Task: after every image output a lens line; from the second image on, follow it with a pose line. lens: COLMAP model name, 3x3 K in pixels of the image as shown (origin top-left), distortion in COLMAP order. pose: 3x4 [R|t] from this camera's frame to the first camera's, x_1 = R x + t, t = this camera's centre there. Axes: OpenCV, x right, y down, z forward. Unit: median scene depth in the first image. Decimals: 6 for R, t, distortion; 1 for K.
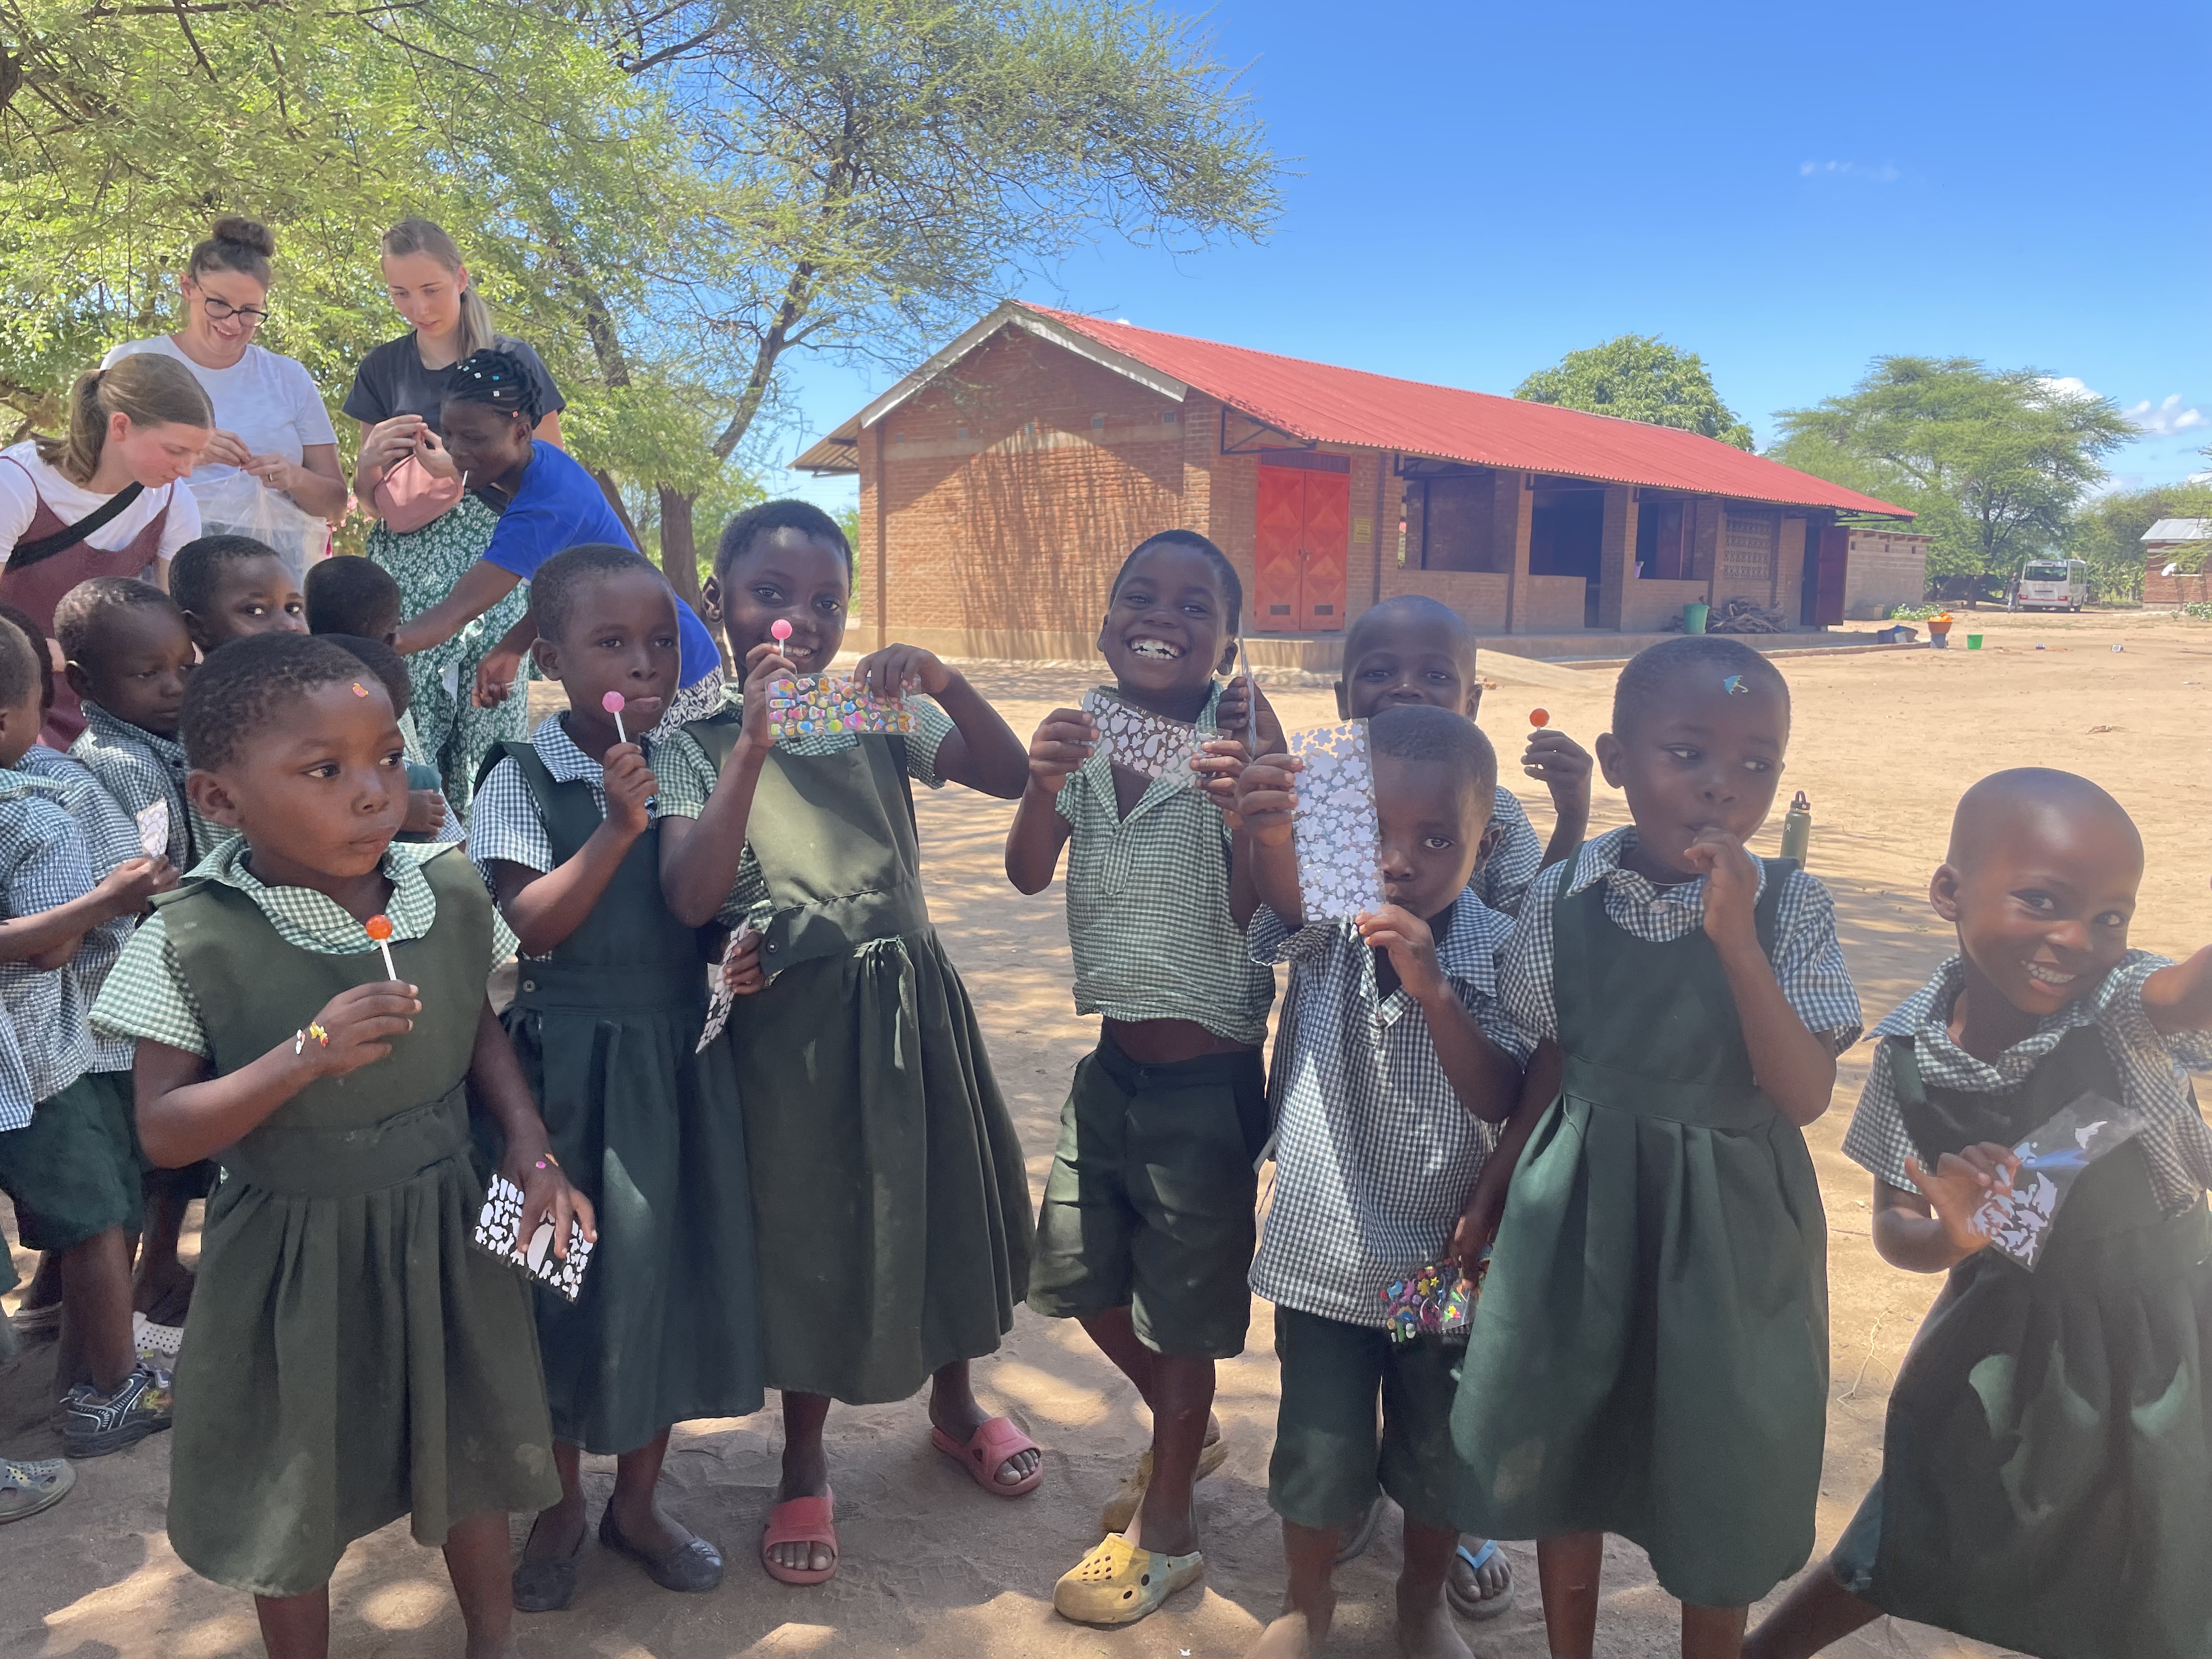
lens RADIAL K [[1658.8, 0, 1093.6], [0, 1658.8, 840.7], [0, 0, 1]] dist [0.020289, -0.002796]
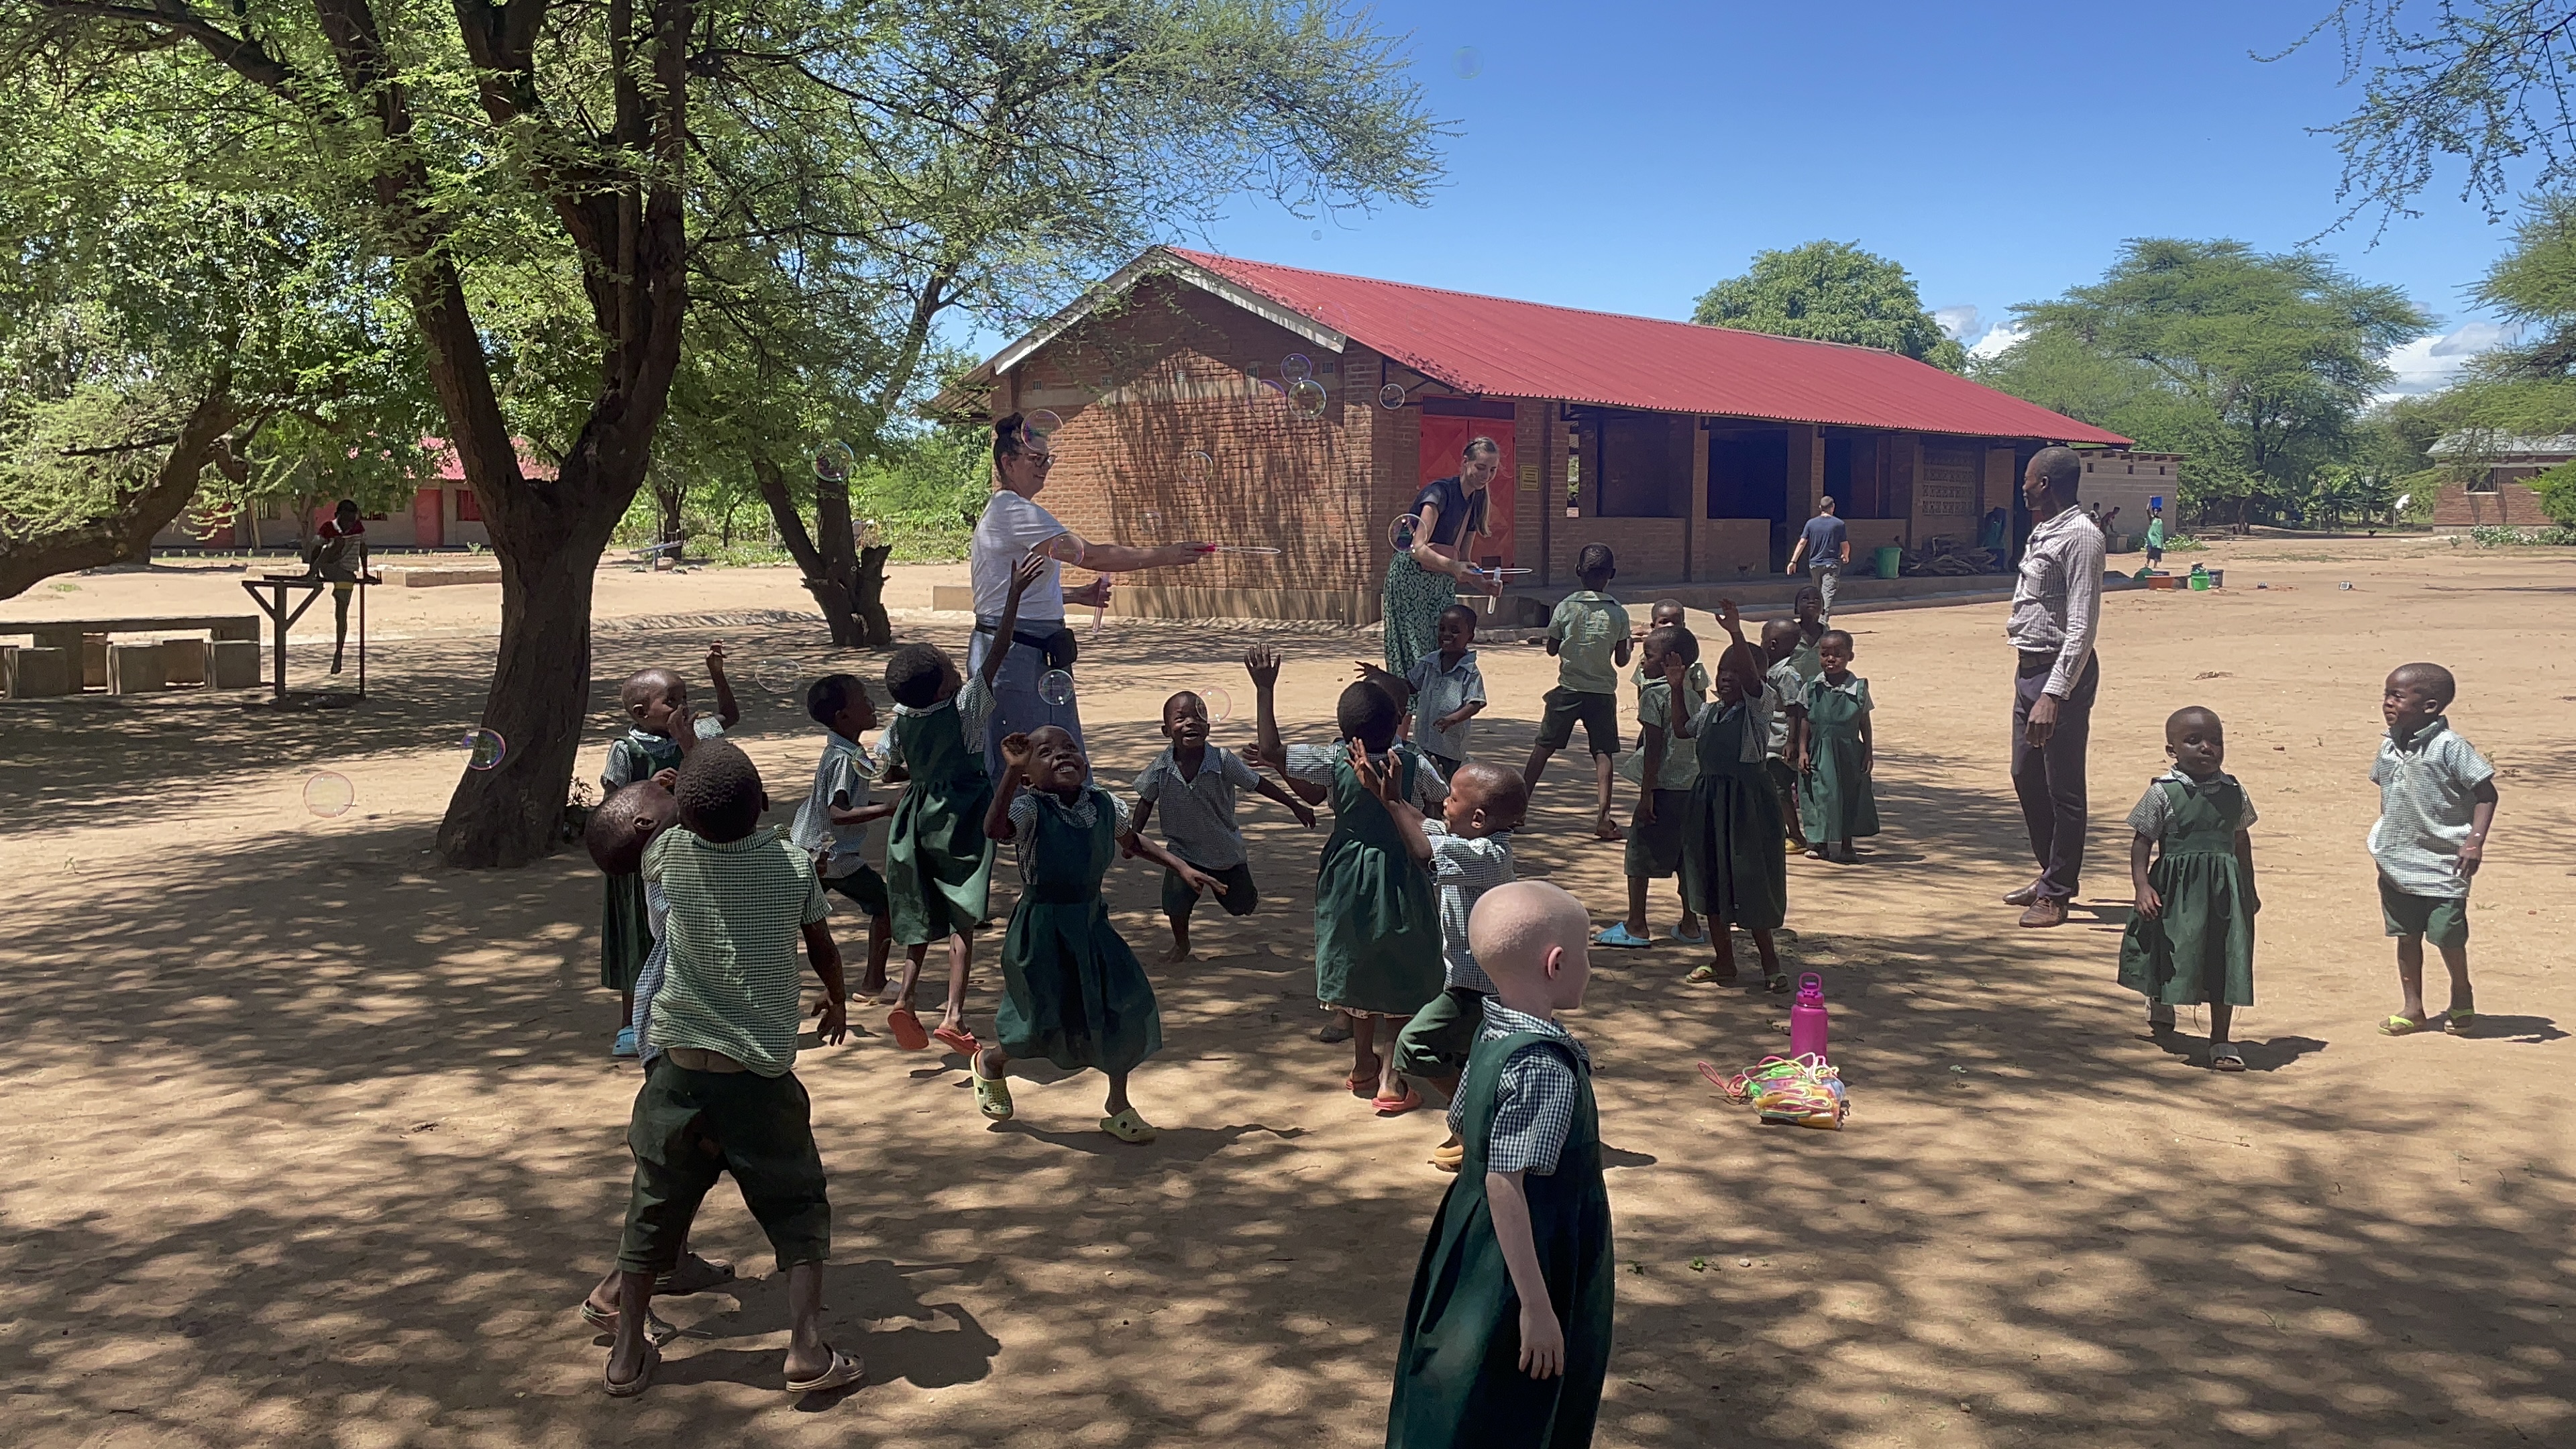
lens RADIAL K [[2139.2, 0, 1300.0], [0, 2139.2, 720.4], [0, 0, 1]] dist [0.000003, -0.002995]
pose [[0.998746, -0.016162, 0.047374, -0.017271], [0.018641, 0.998454, -0.052367, 0.008027], [-0.046455, 0.053184, 0.997504, -0.121219]]
